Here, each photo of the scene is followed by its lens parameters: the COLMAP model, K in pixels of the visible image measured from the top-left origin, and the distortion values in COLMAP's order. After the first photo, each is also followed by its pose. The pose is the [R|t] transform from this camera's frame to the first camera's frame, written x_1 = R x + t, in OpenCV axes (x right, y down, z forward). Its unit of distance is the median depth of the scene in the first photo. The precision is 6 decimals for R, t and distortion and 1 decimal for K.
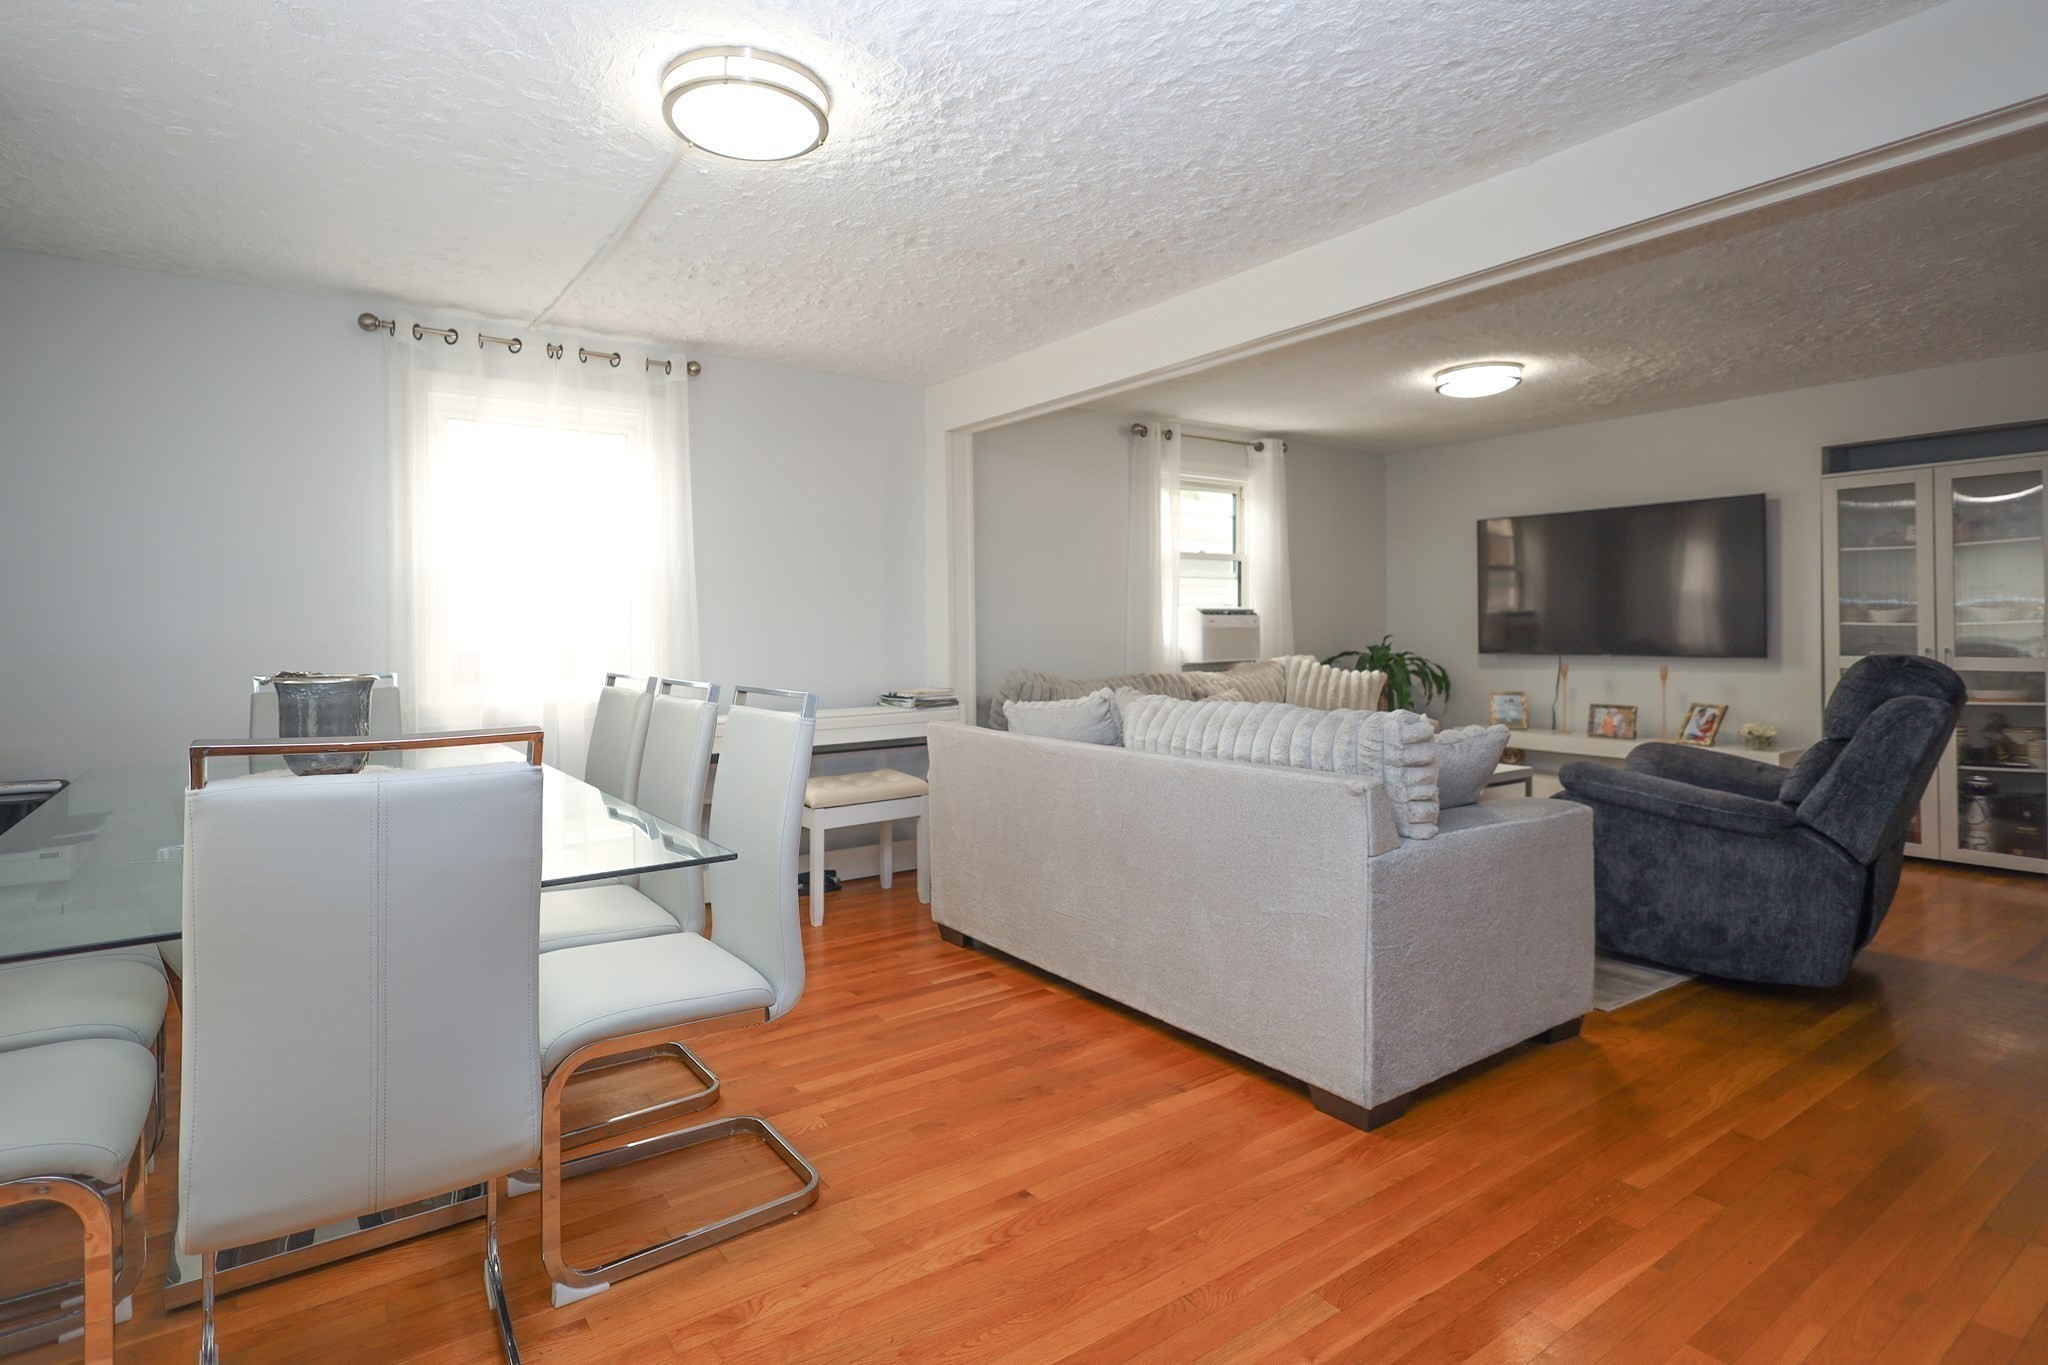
lens RADIAL K [[936.3, 0, 1022.5], [0, 936.3, 646.7], [0, 0, 1]] dist [0.003150, 0.000735]
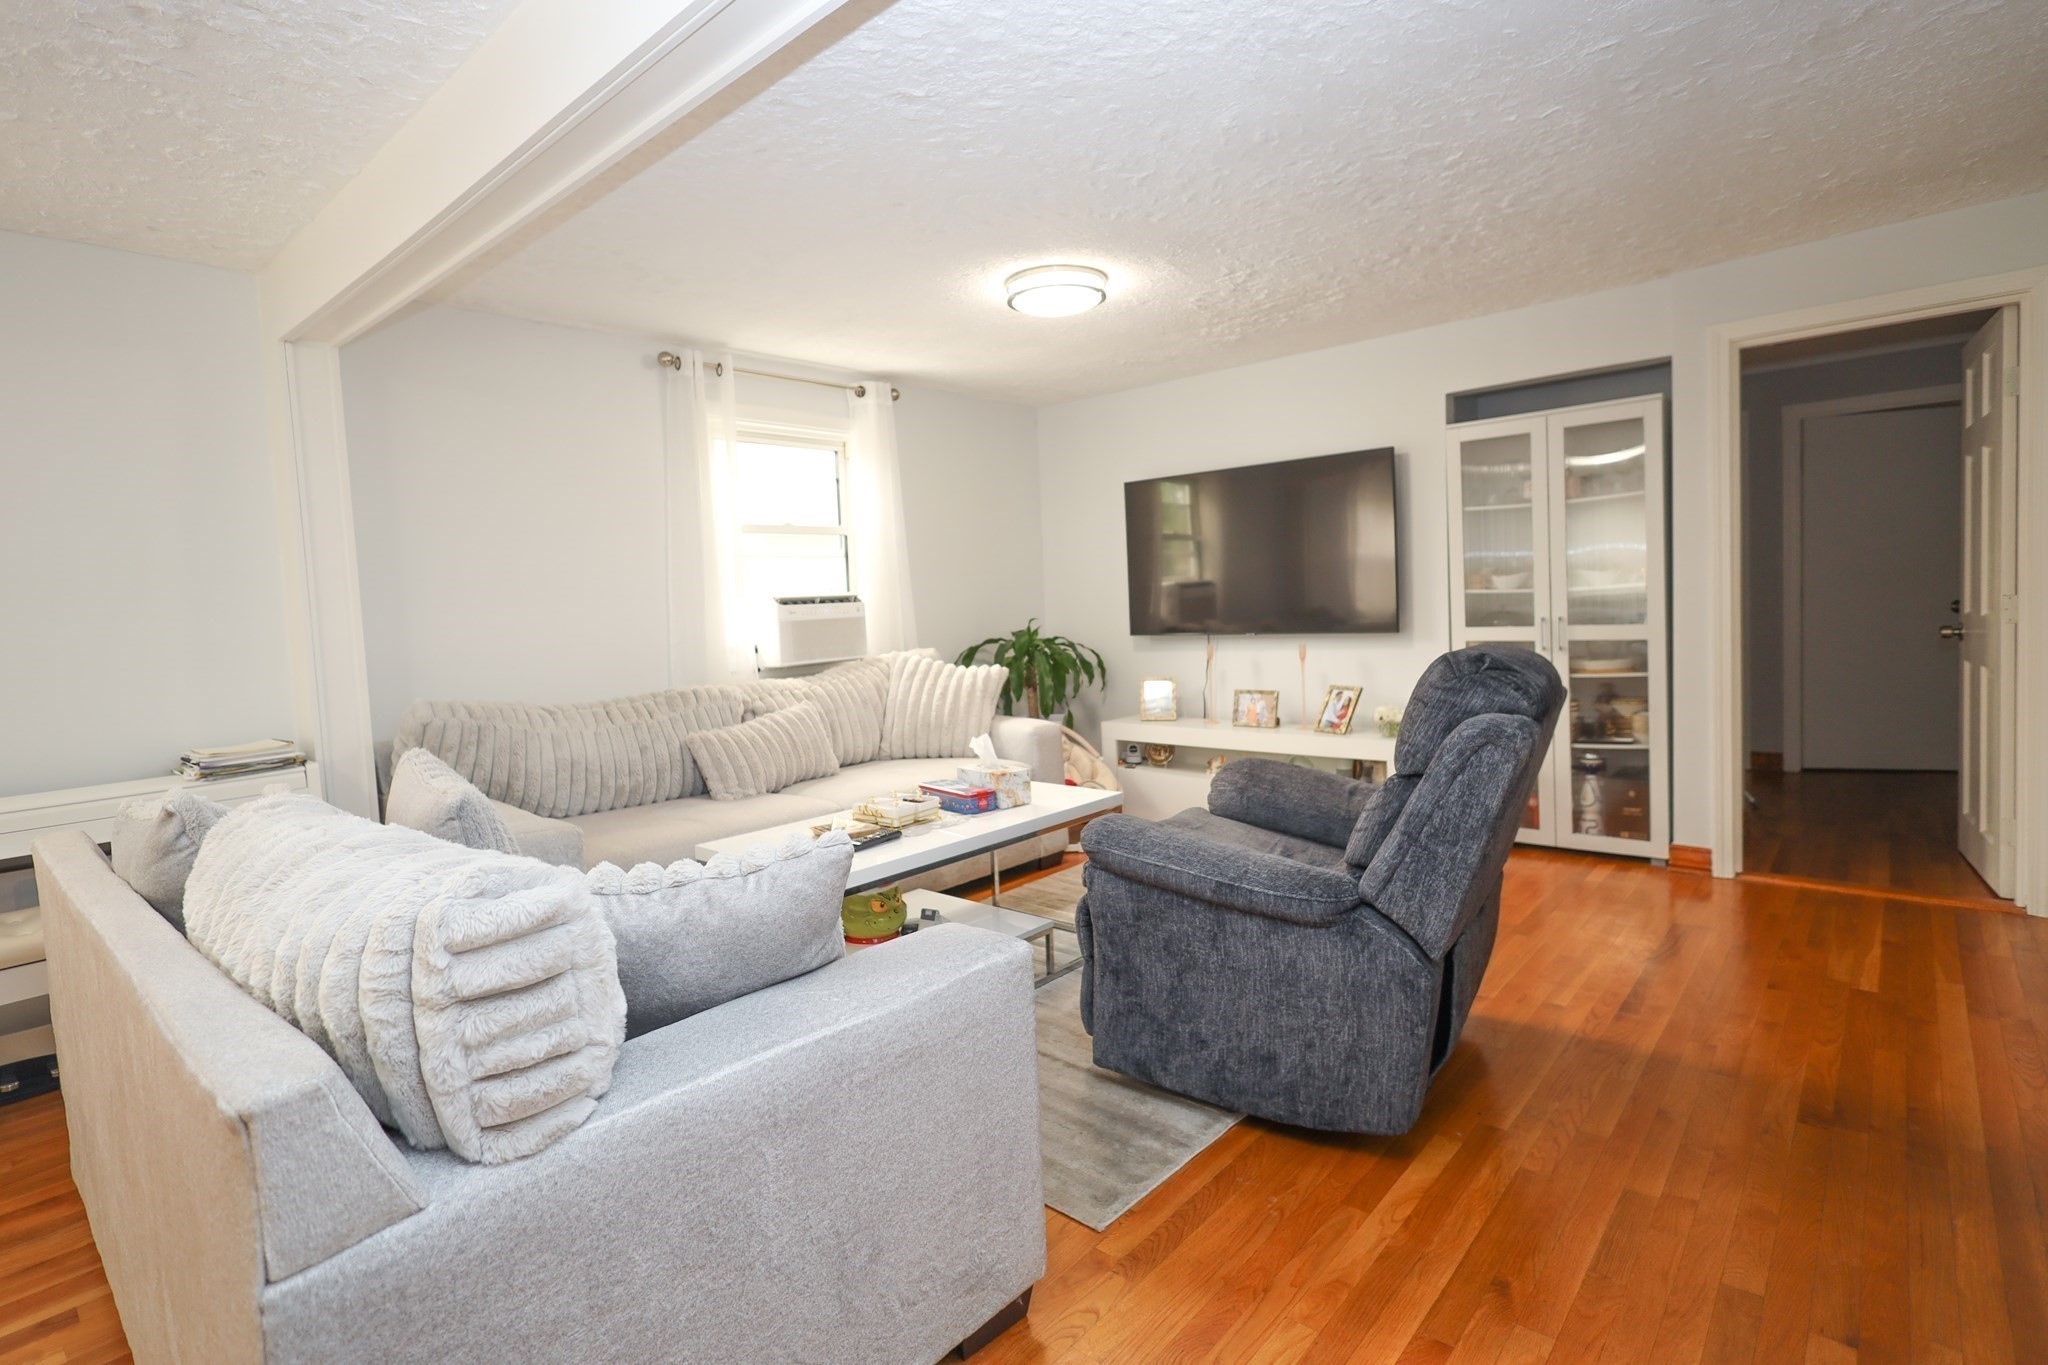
lens RADIAL K [[960.7, 0, 1020.8], [0, 960.7, 677.4], [0, 0, 1]] dist [0.003659, 0.000198]
pose [[0.967883, -0.055900, 0.245107, 0.242389], [0.042459, 0.997308, 0.059786, -0.017097], [-0.247789, -0.047458, 0.967651, 0.222011]]
